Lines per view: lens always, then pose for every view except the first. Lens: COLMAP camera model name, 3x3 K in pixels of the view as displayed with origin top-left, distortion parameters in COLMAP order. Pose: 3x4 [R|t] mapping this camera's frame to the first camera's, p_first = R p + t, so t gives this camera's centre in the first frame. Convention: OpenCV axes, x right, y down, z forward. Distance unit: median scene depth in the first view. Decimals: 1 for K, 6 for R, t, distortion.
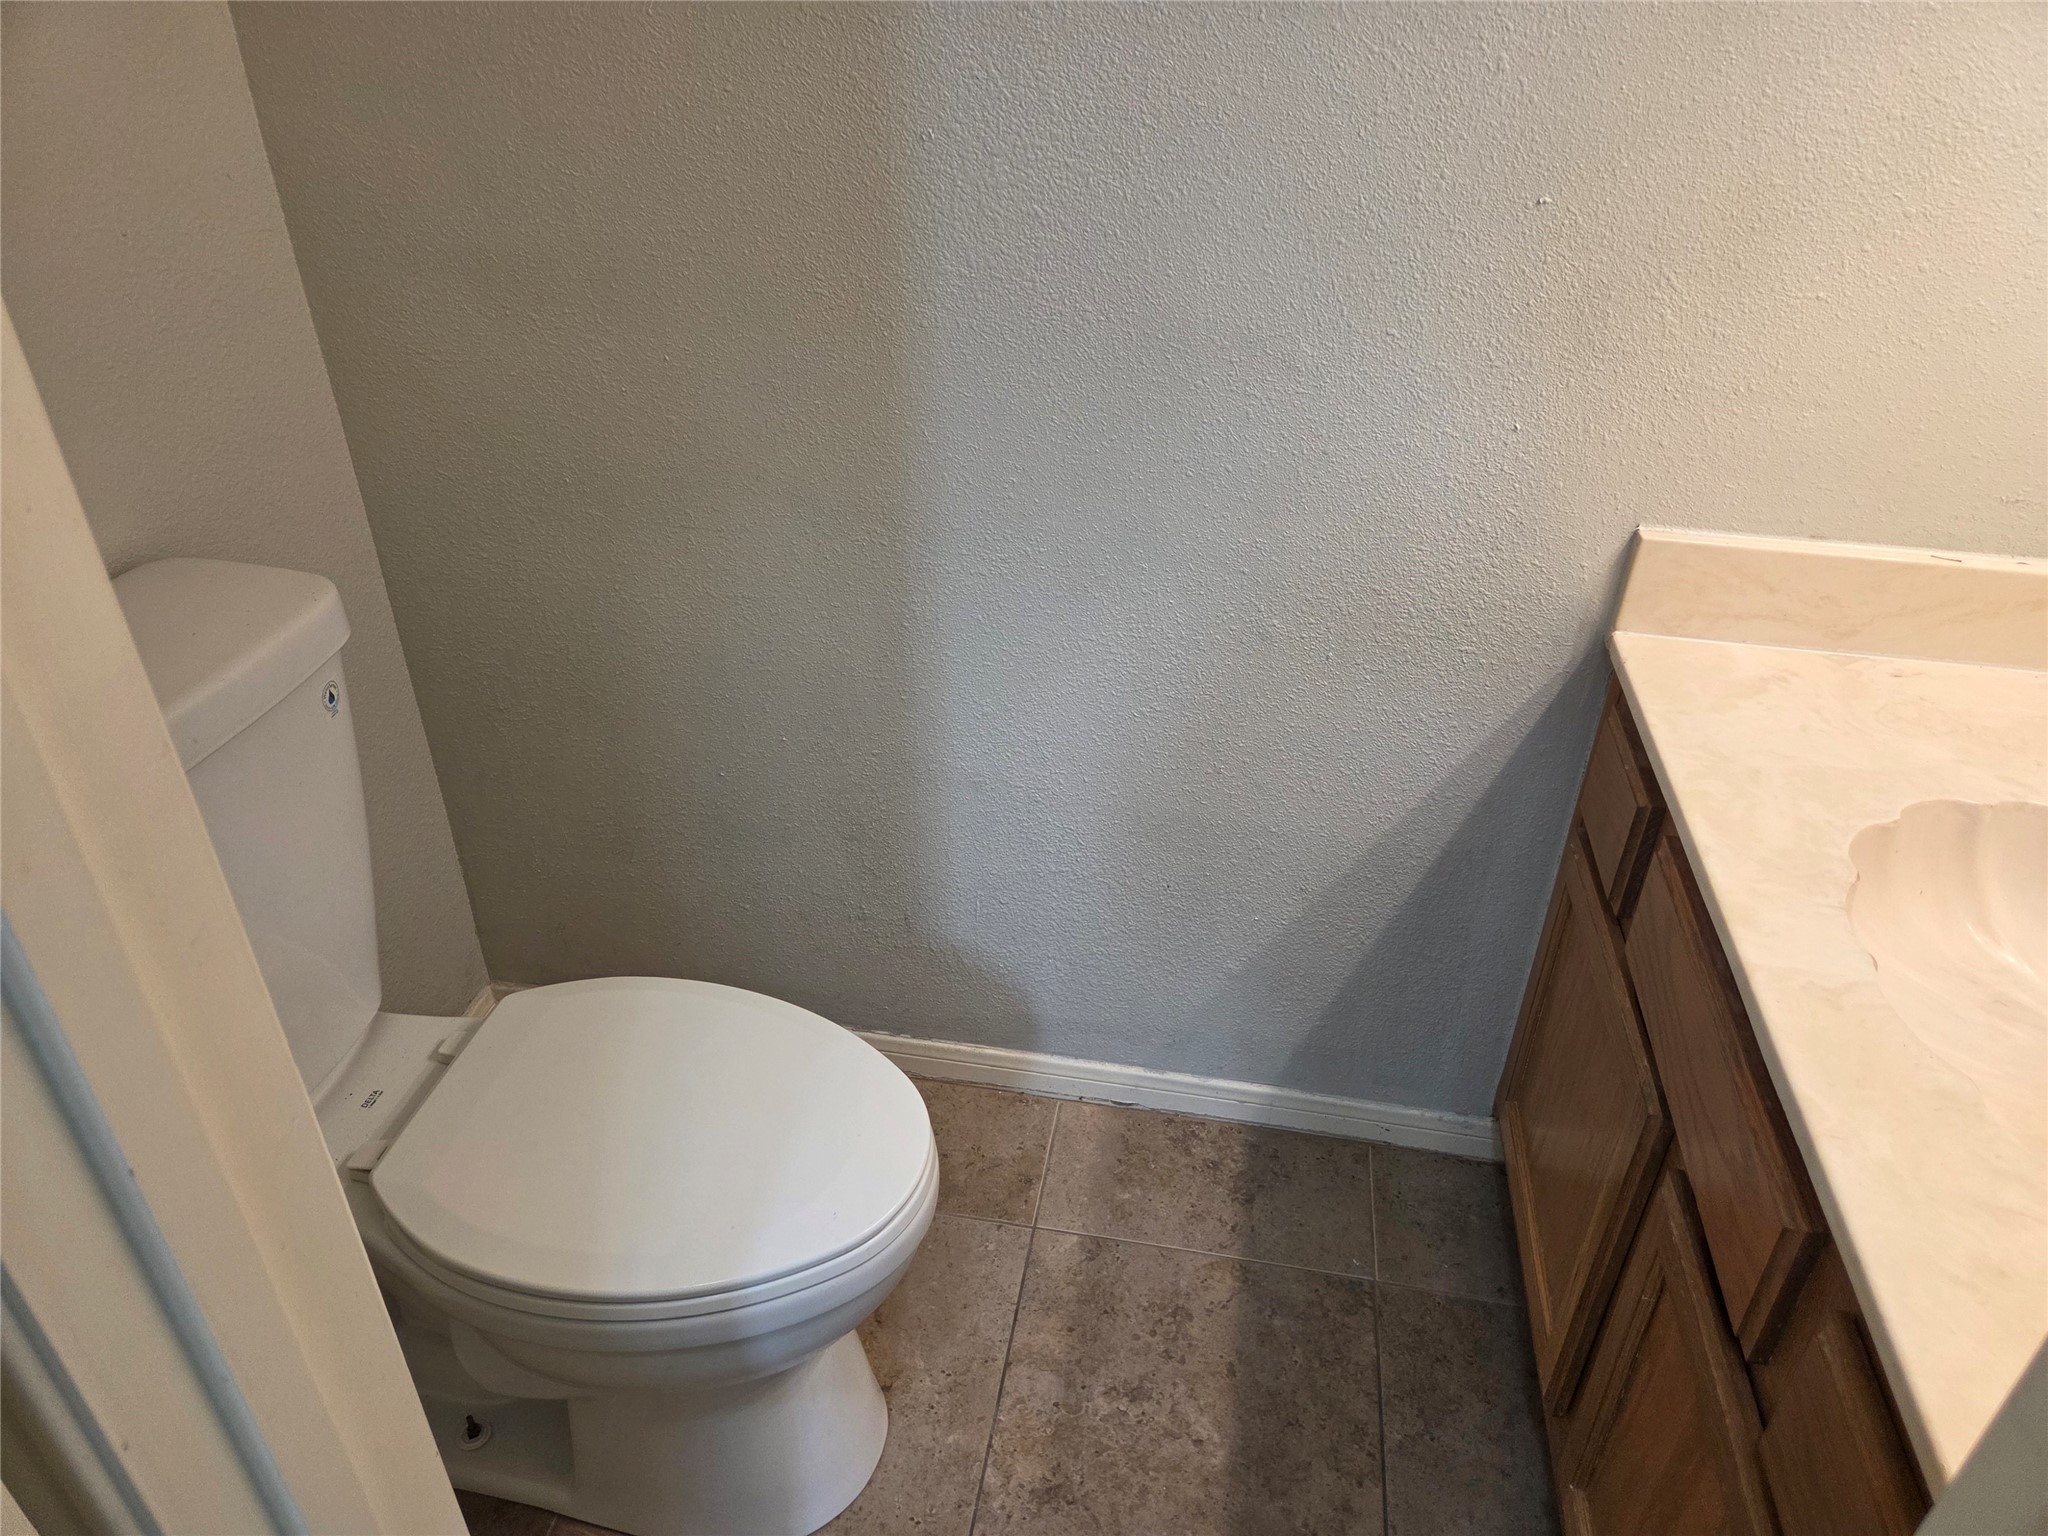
lens RADIAL K [[1373.7, 0, 1024.7], [0, 1373.7, 750.1], [0, 0, 1]] dist [0.091476, -0.083200]
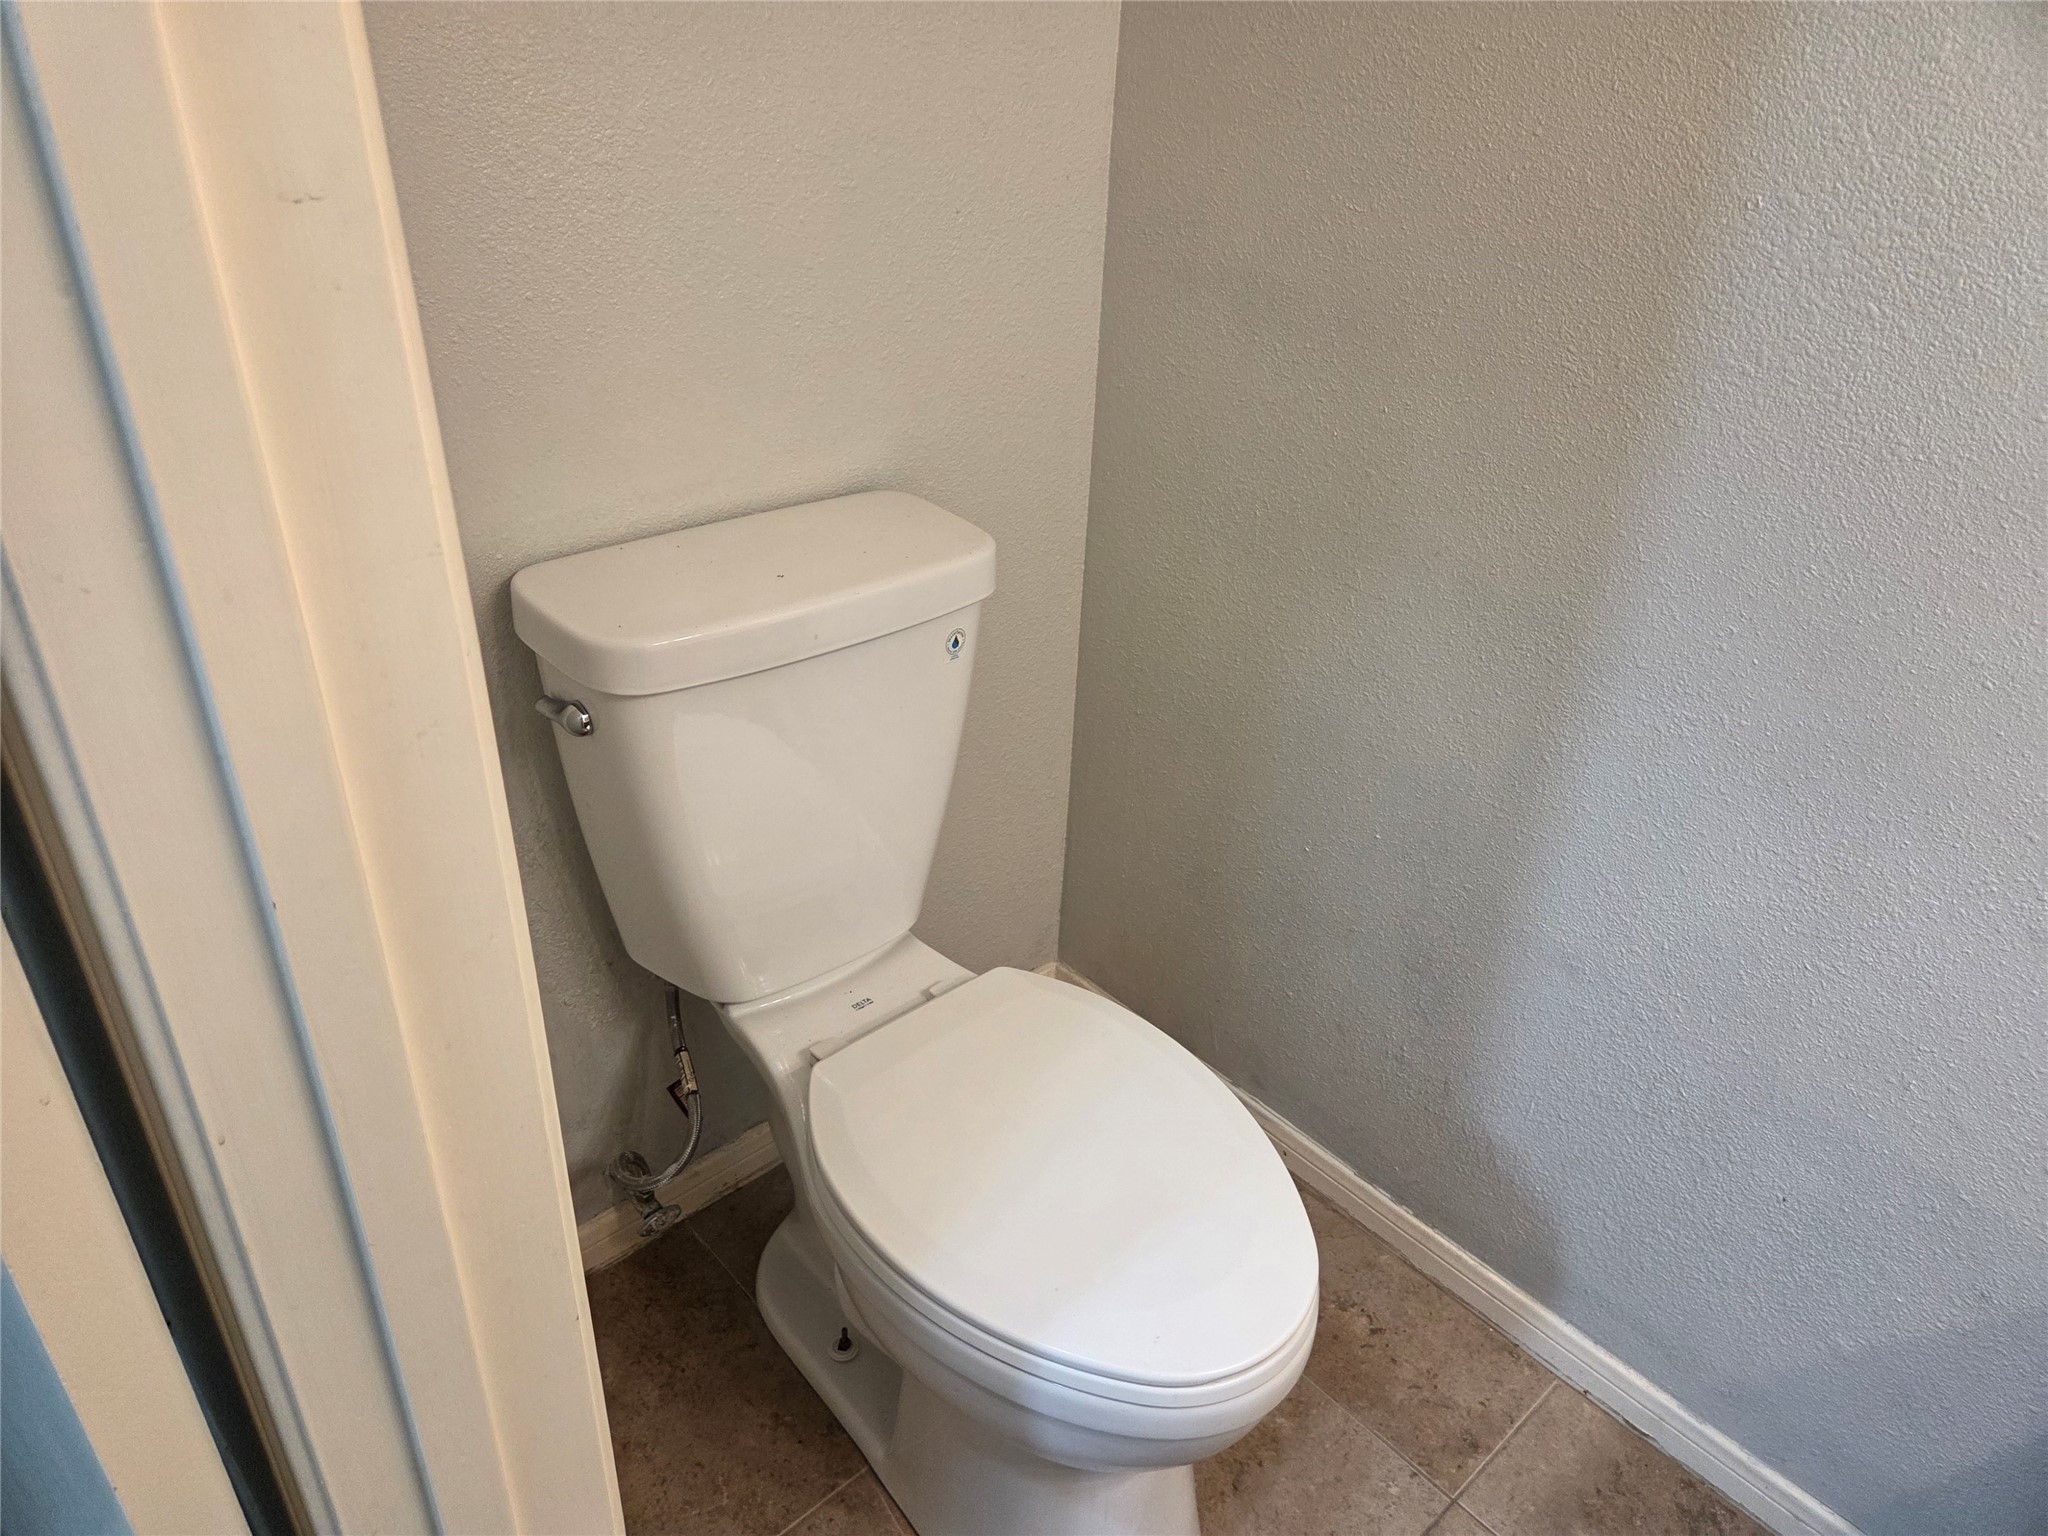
lens RADIAL K [[1373.7, 0, 1024.7], [0, 1373.7, 750.1], [0, 0, 1]] dist [0.091476, -0.083200]
pose [[0.791518, 0.319514, -0.520970, 0.113820], [-0.350710, 0.935588, 0.040962, -0.019624], [0.500501, 0.150287, 0.852592, 0.113303]]
